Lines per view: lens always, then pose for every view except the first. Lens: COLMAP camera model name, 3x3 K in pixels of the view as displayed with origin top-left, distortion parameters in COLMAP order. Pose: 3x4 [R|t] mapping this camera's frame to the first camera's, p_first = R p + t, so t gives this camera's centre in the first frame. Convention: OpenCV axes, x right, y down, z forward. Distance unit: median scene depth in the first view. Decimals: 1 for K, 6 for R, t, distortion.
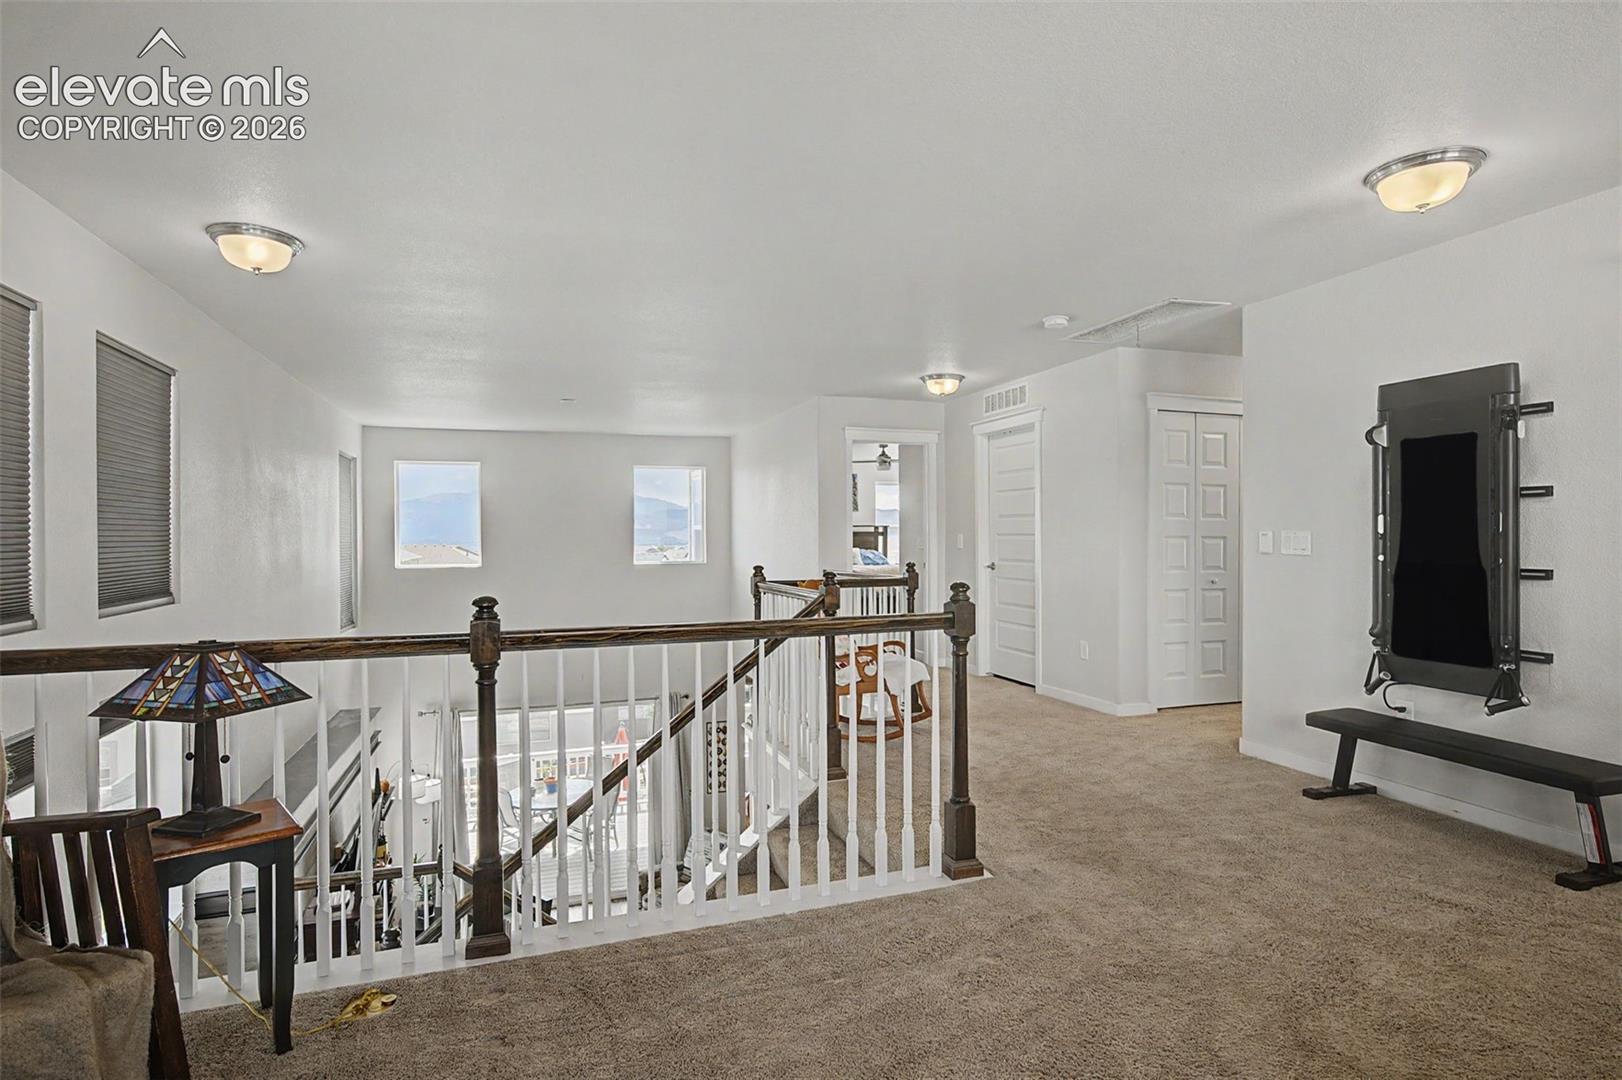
lens RADIAL K [[834.6, 0, 810.2], [0, 834.6, 539.3], [0, 0, 1]] dist [-0.003432, 0.001947]
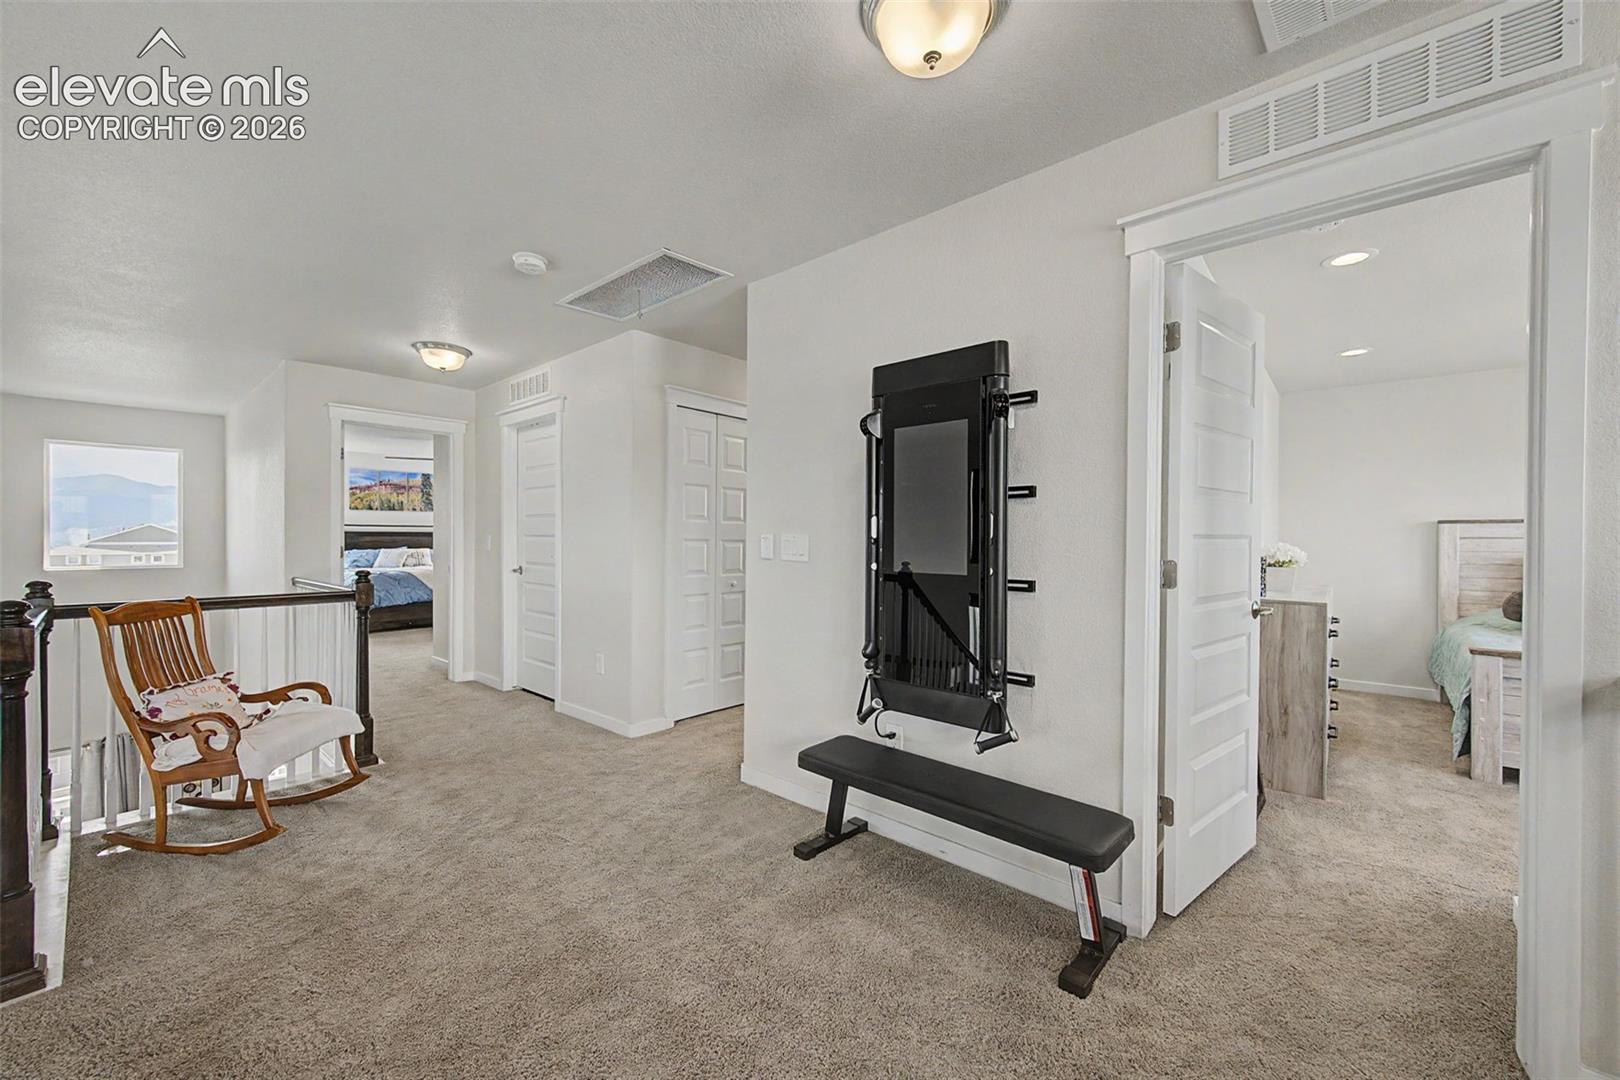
lens RADIAL K [[627.8, 0, 806.6], [0, 627.8, 541.3], [0, 0, 1]] dist [0.003458, -0.000413]
pose [[0.877247, 0.005946, 0.480002, 0.300554], [-0.006746, 0.999977, -0.000059, -0.002837], [-0.479991, -0.003187, 0.877267, 0.447169]]
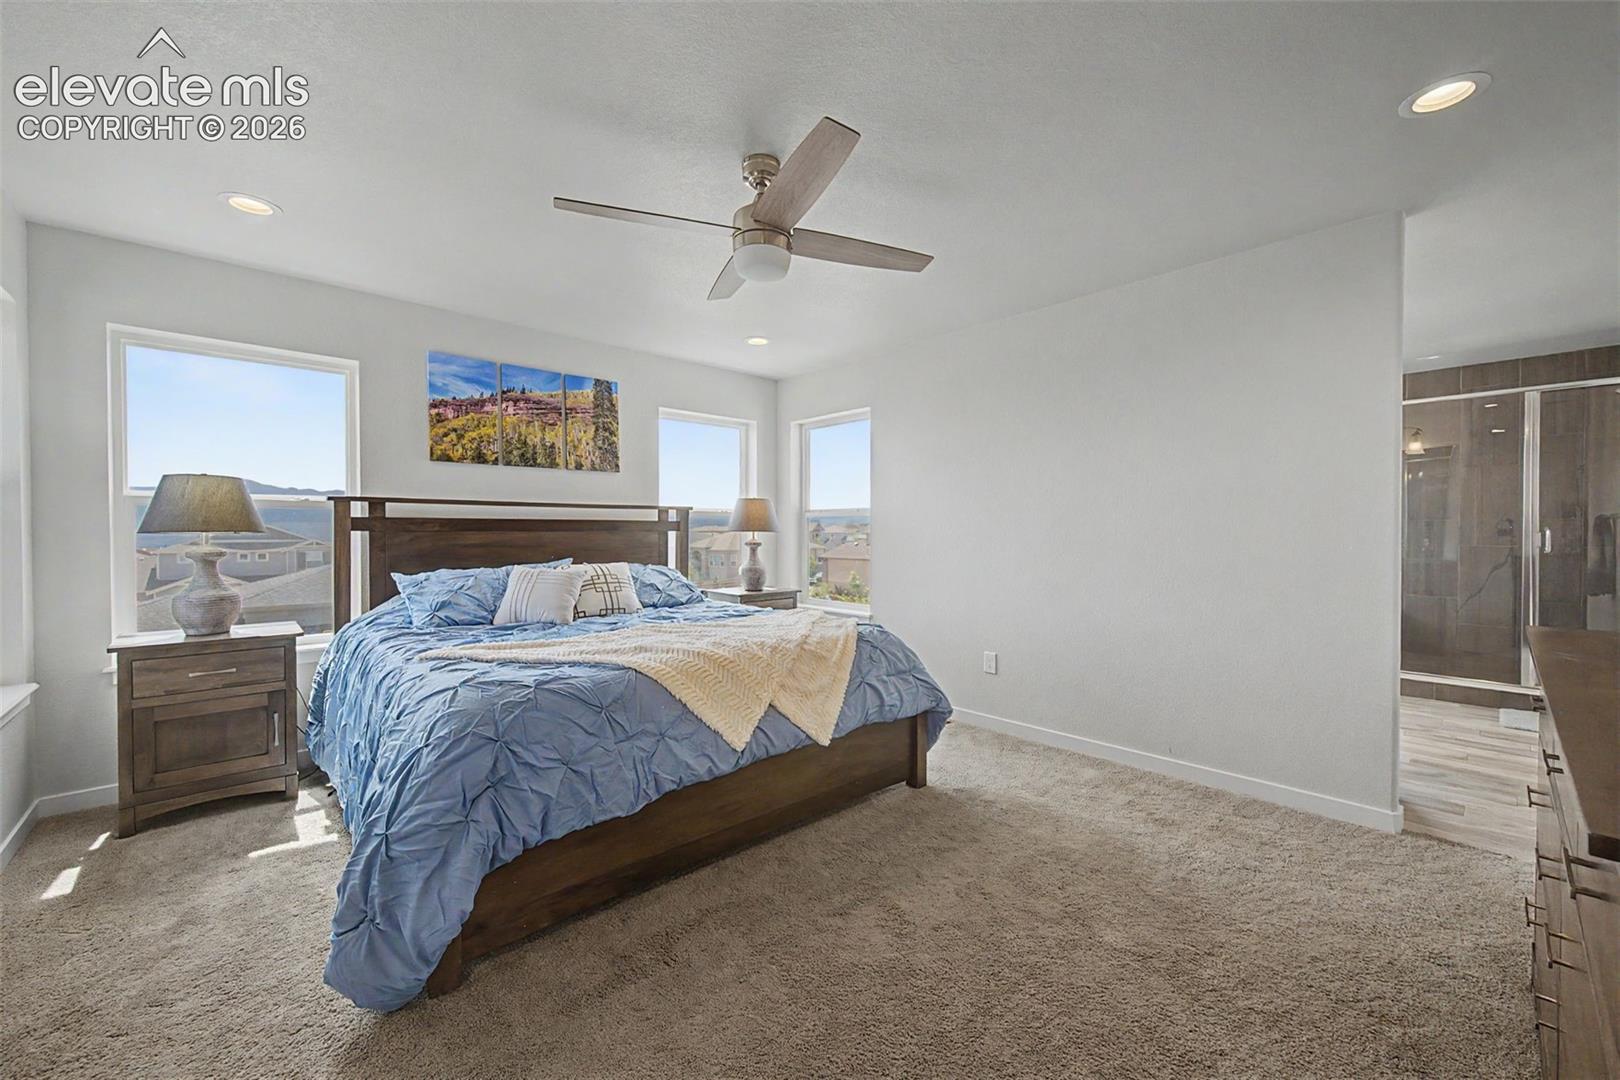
lens RADIAL K [[627.8, 0, 813.2], [0, 627.8, 538.9], [0, 0, 1]] dist [0.003458, -0.000413]
pose [[0.919384, 0.001079, 0.393359, 0.077485], [-0.003109, 0.999985, 0.004523, -0.004865], [-0.393348, -0.005382, 0.919374, 2.309478]]
